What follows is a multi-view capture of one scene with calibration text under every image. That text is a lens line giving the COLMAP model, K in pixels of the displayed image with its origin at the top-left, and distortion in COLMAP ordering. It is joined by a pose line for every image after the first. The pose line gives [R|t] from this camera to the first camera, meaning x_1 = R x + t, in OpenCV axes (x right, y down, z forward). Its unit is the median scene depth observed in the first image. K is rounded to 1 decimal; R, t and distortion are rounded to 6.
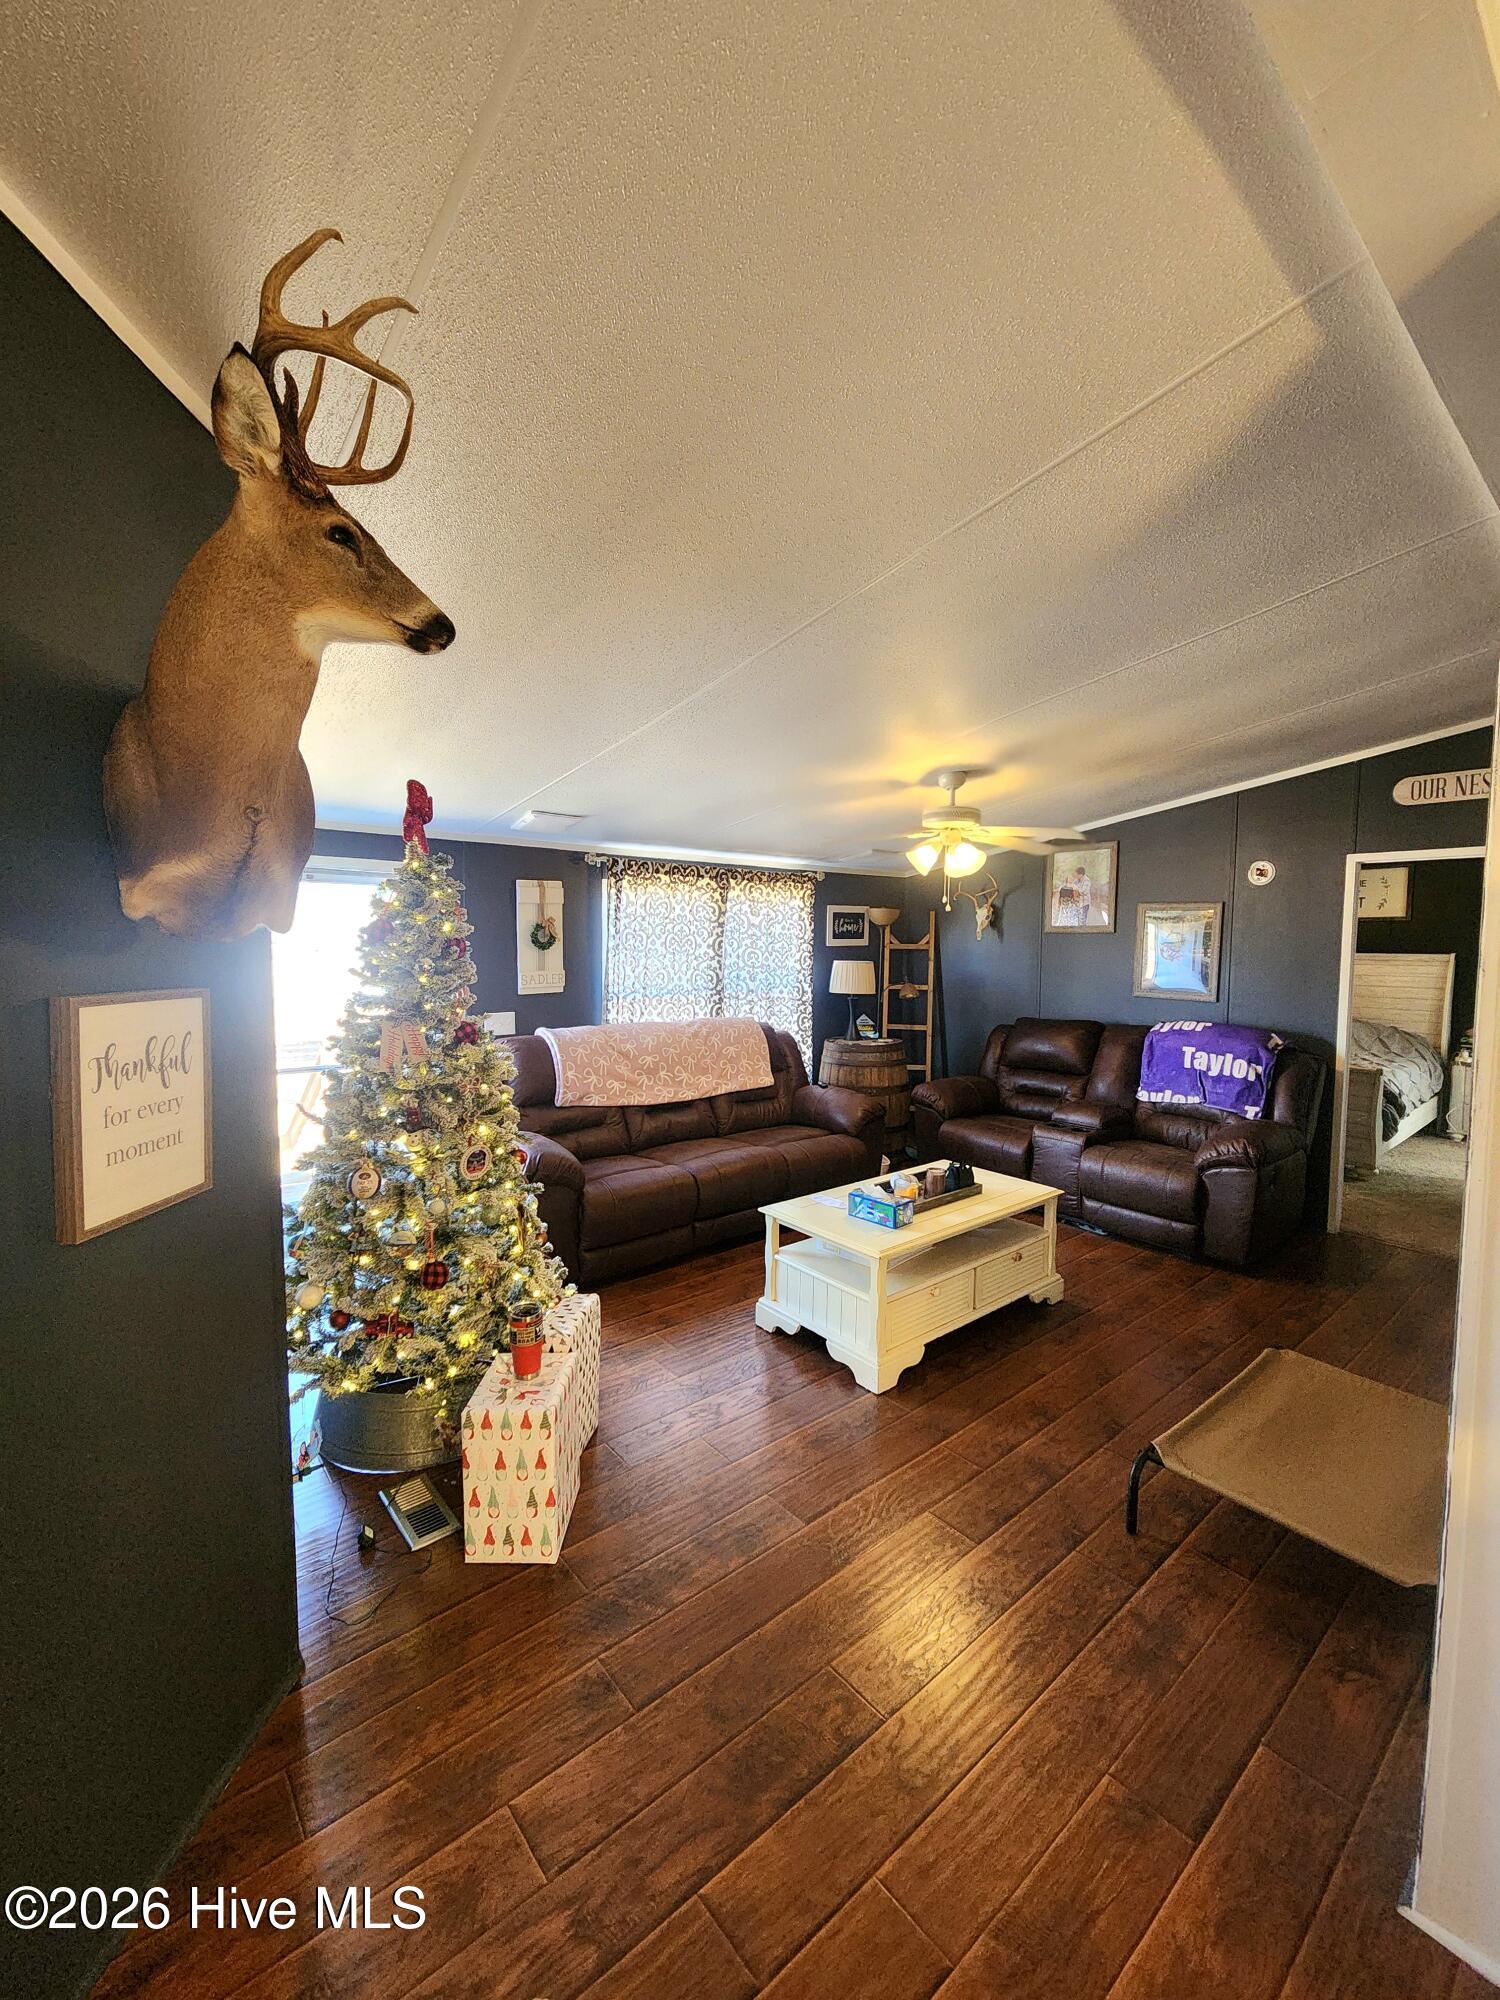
lens RADIAL K [[813.1, 0, 744.4], [0, 813.1, 993.4], [0, 0, 1]] dist [0.009366, -0.005136]
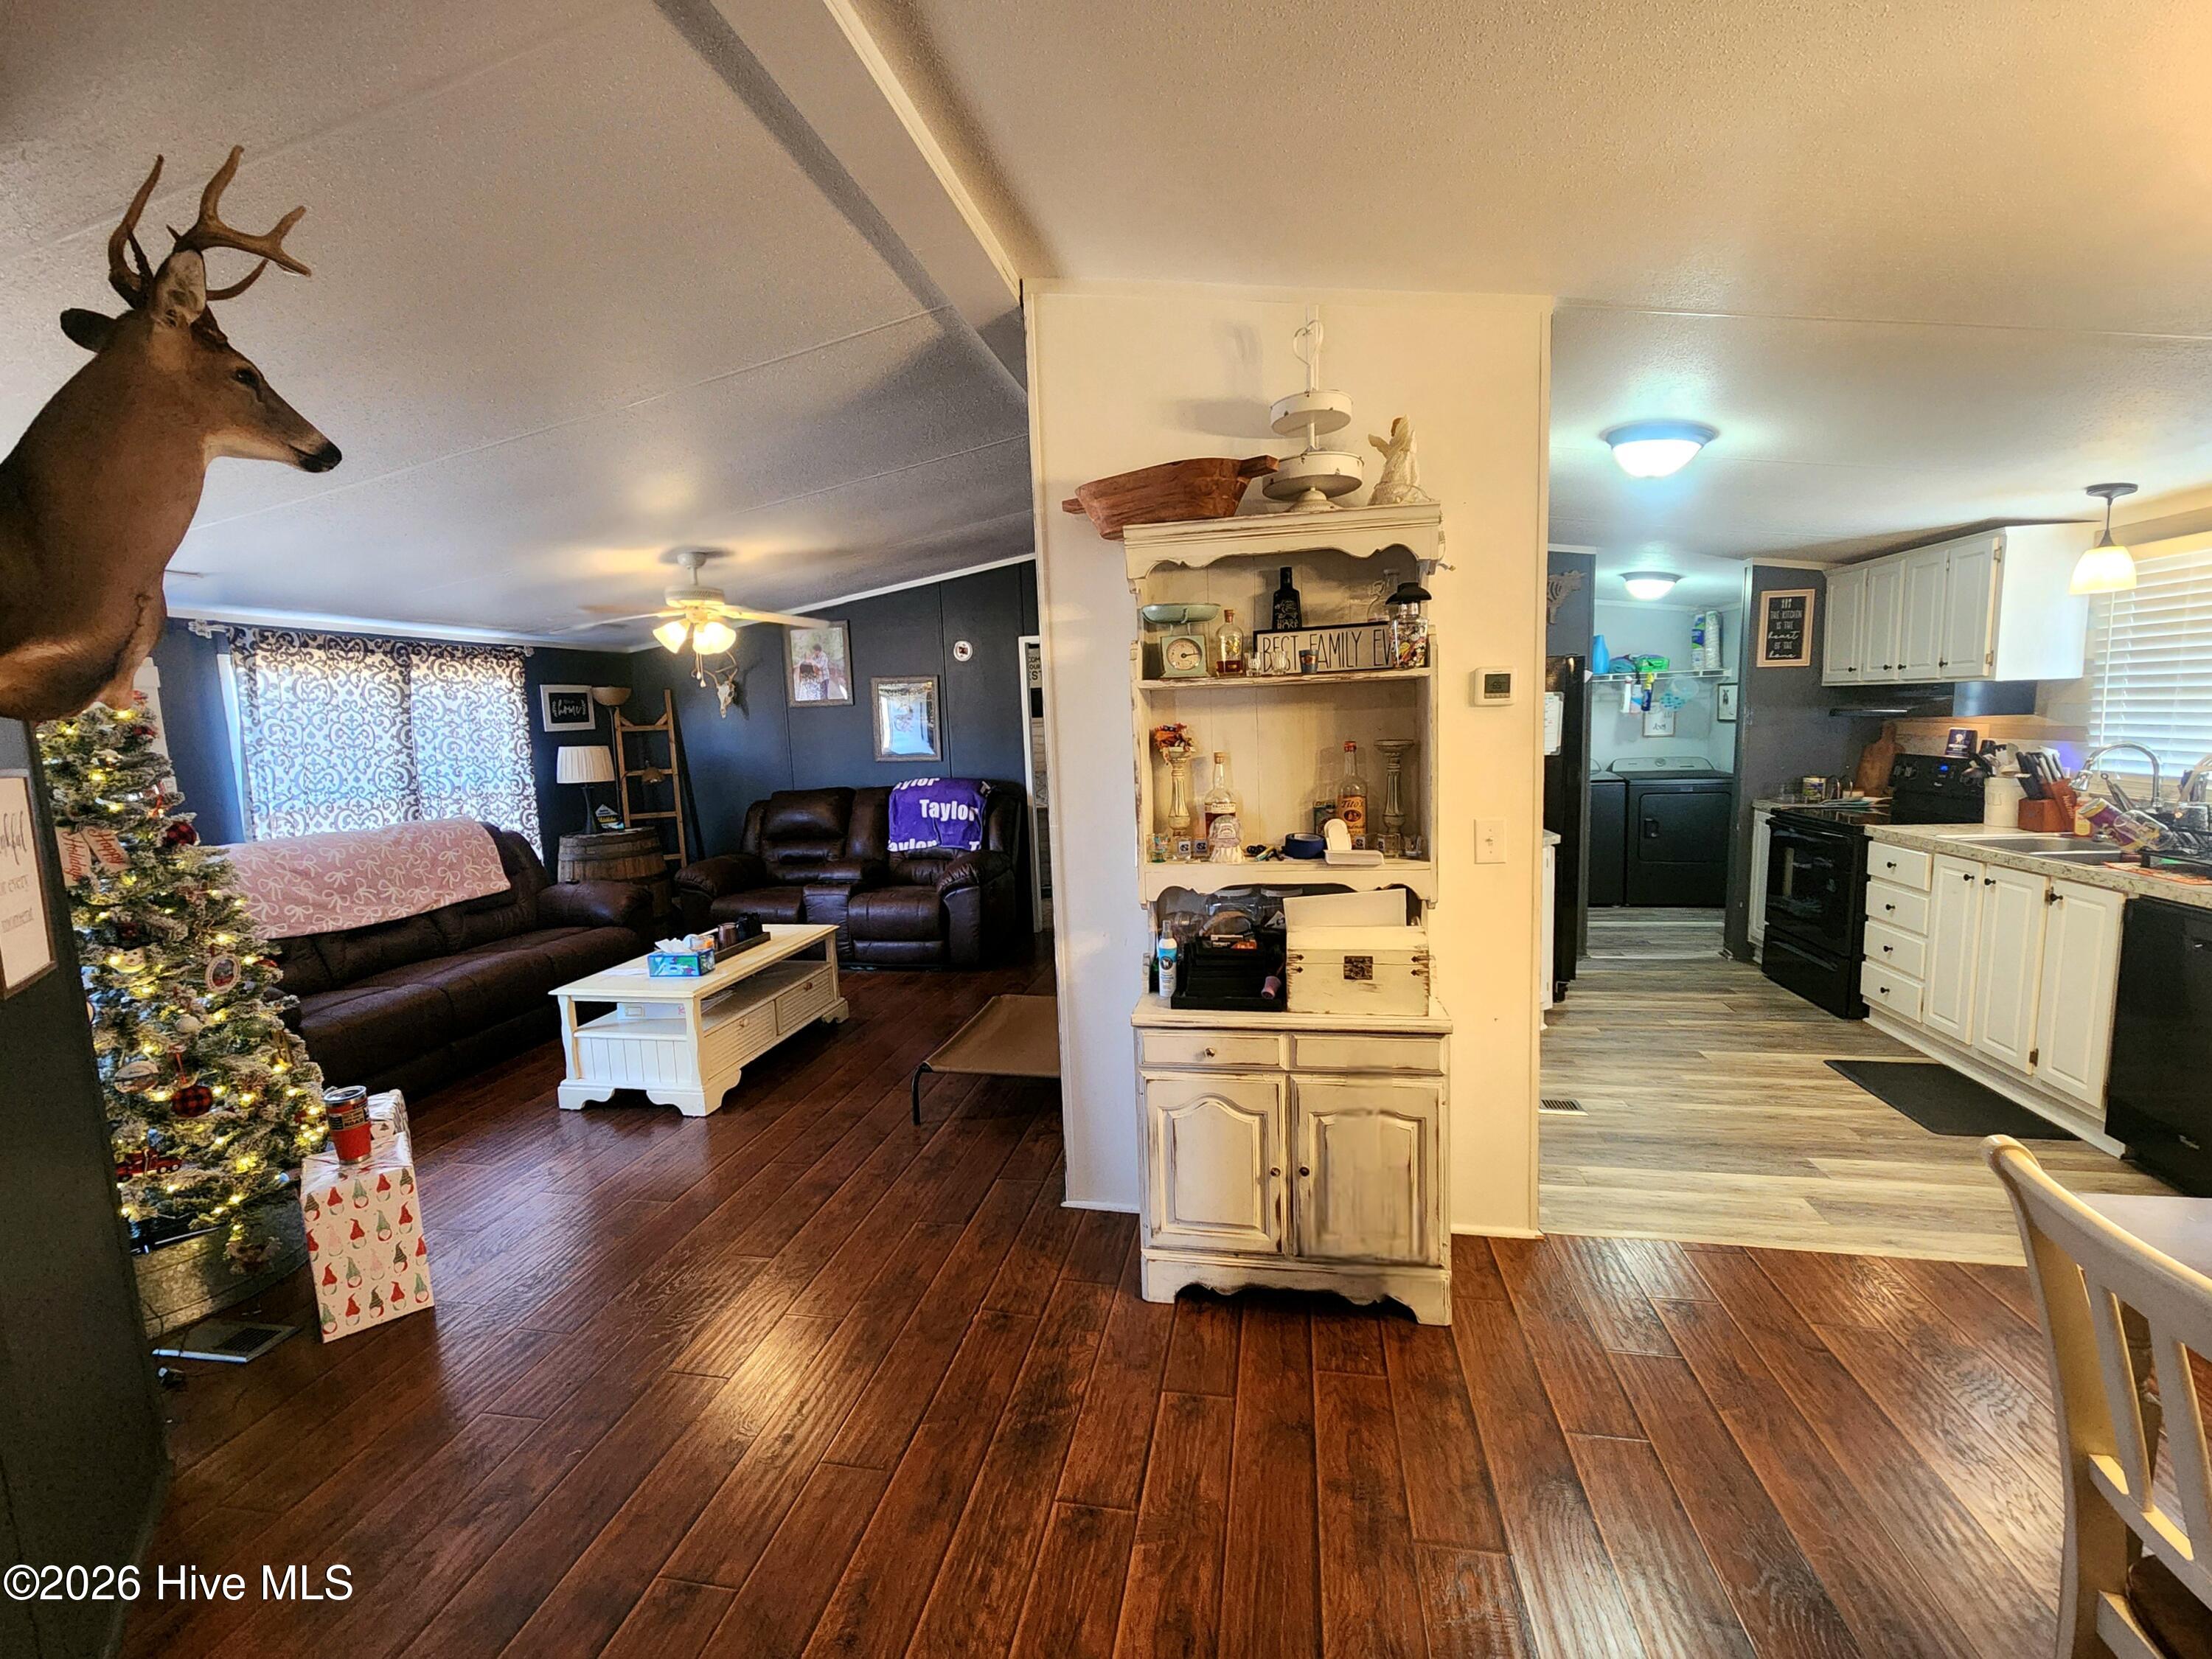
lens RADIAL K [[959.8, 0, 1120.8], [0, 959.8, 827.8], [0, 0, 1]] dist [0.002528, 0.000877]
pose [[0.761324, -0.113473, 0.638364, -0.140617], [0.087534, 0.993541, 0.072214, 0.034167], [-0.642435, 0.000900, 0.766339, -0.269849]]
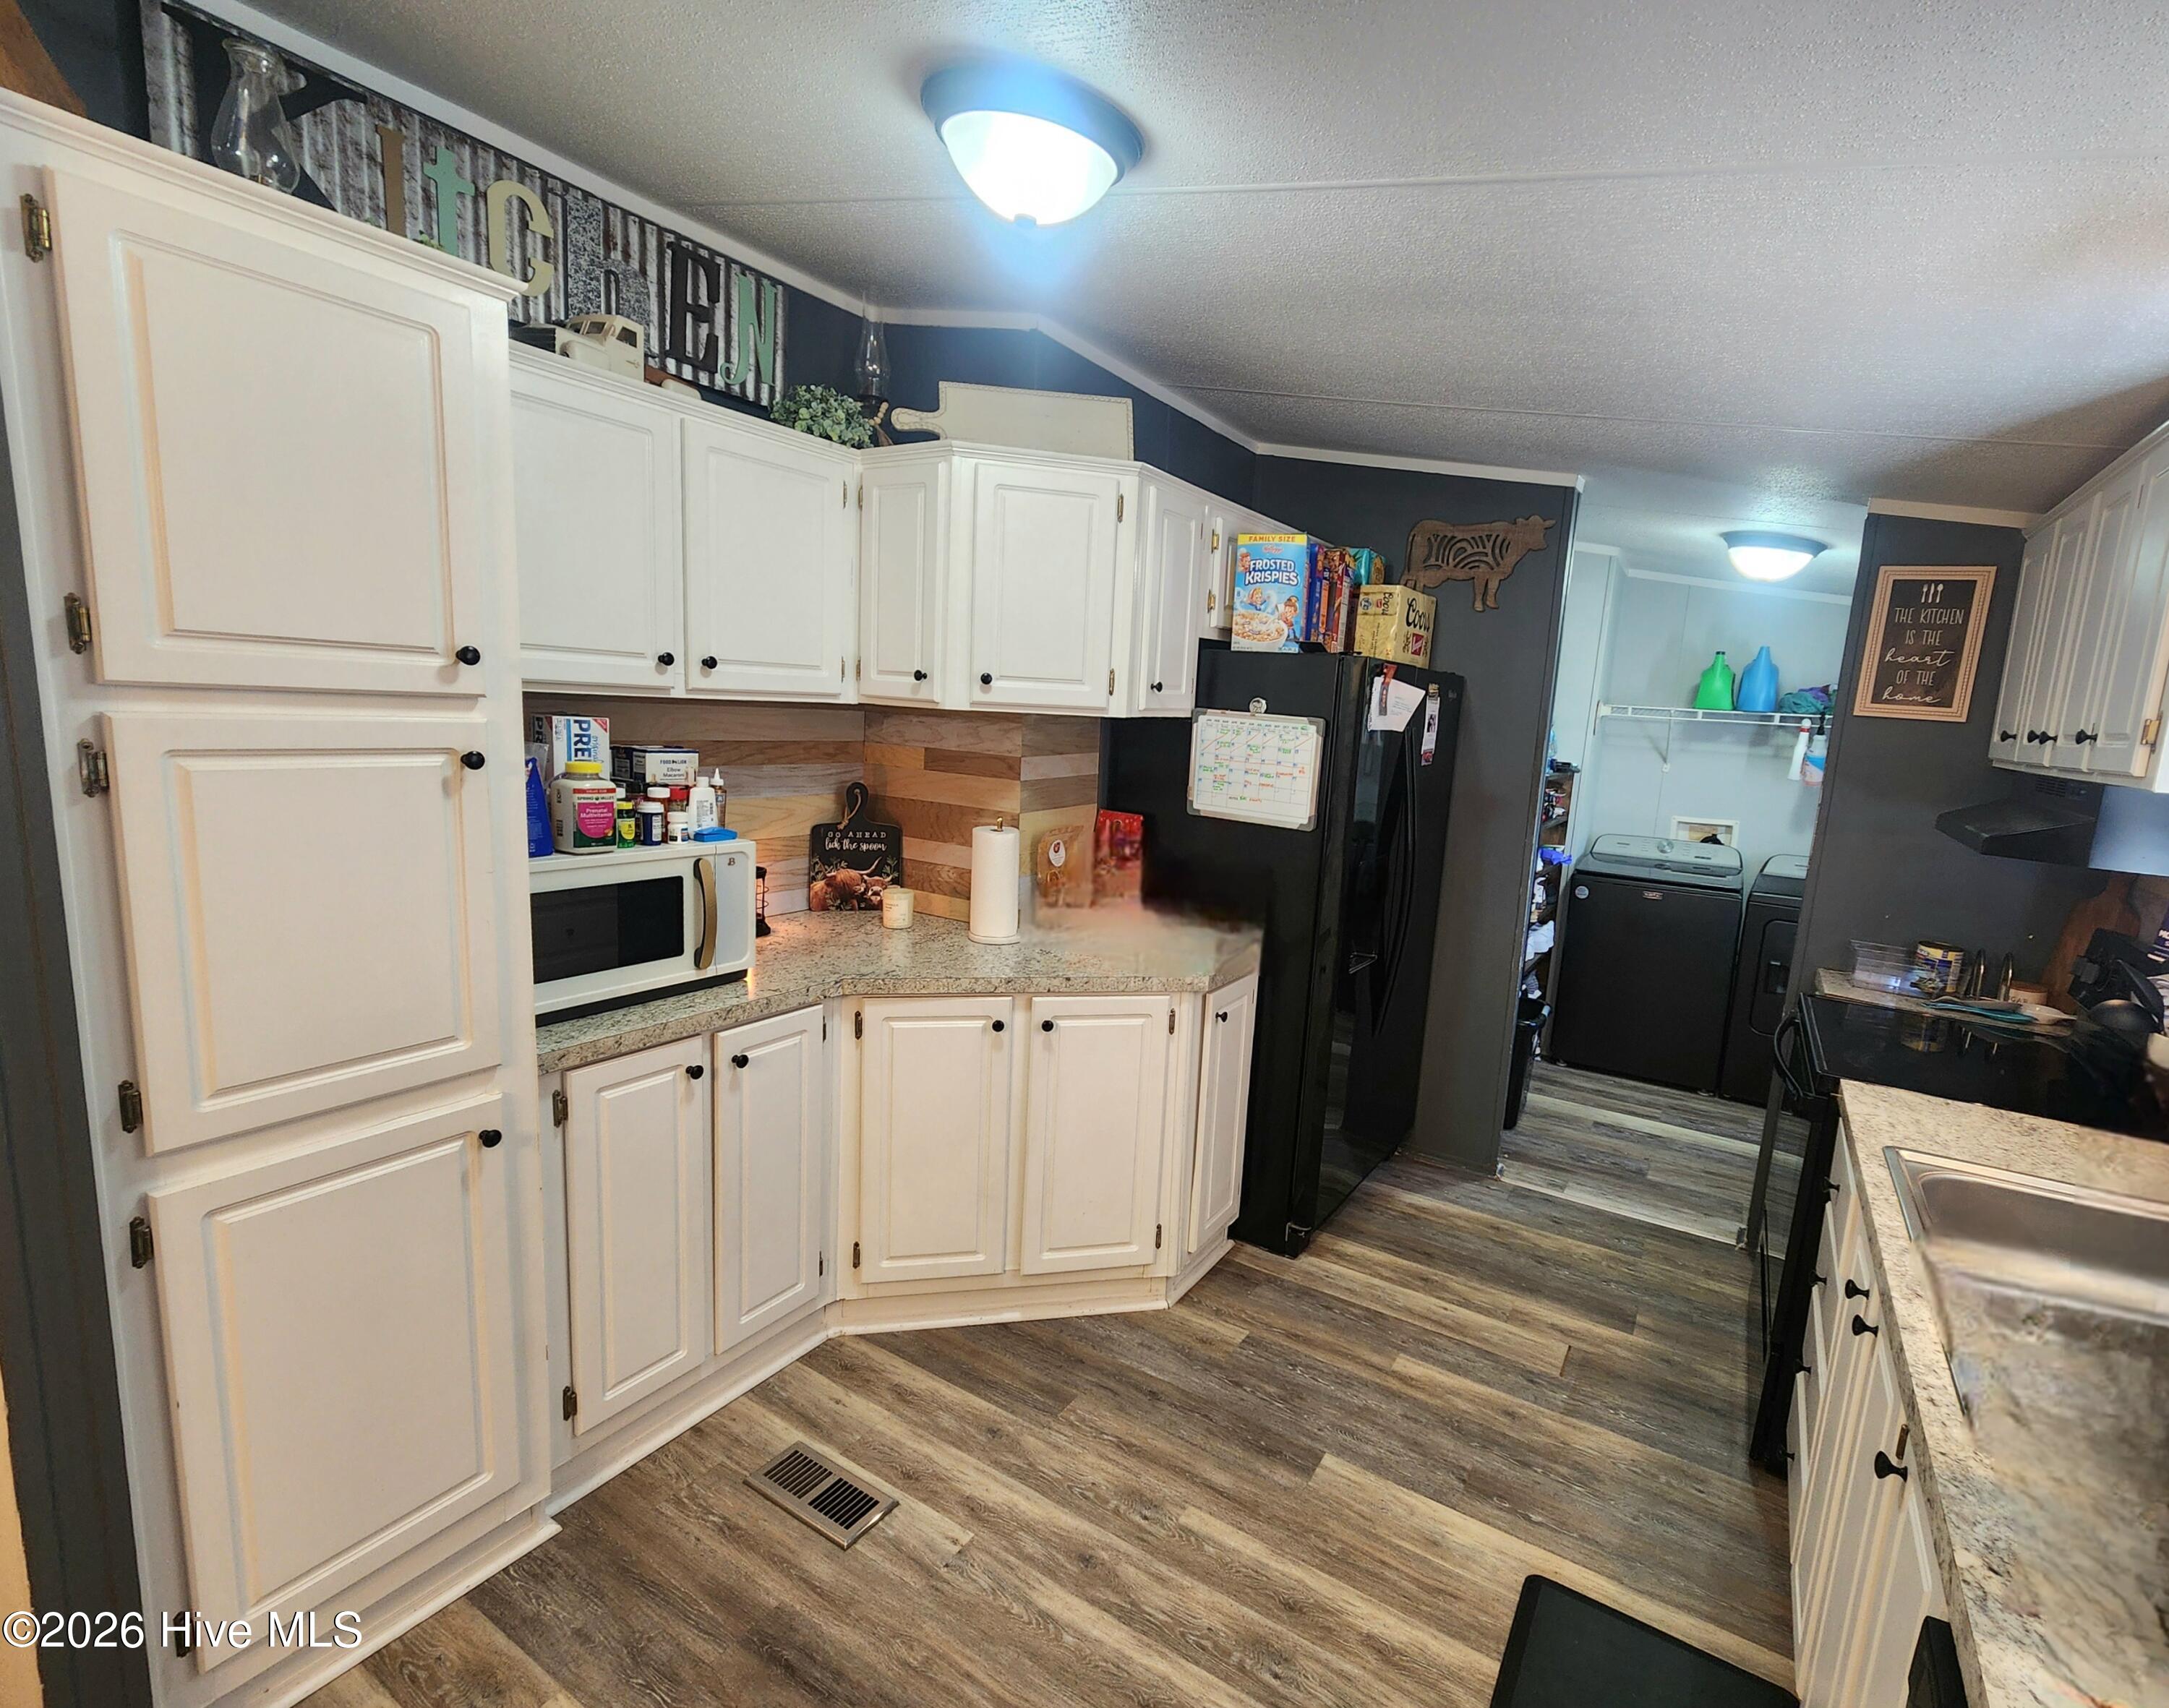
lens RADIAL K [[998.6, 0, 1170.9], [0, 998.6, 860.1], [0, 0, 1]] dist [0.001571, 0.001611]
pose [[0.937898, -0.009380, 0.346785, 0.729141], [-0.025586, 0.995041, 0.096114, 0.032358], [-0.345967, -0.099018, 0.933007, -0.324115]]
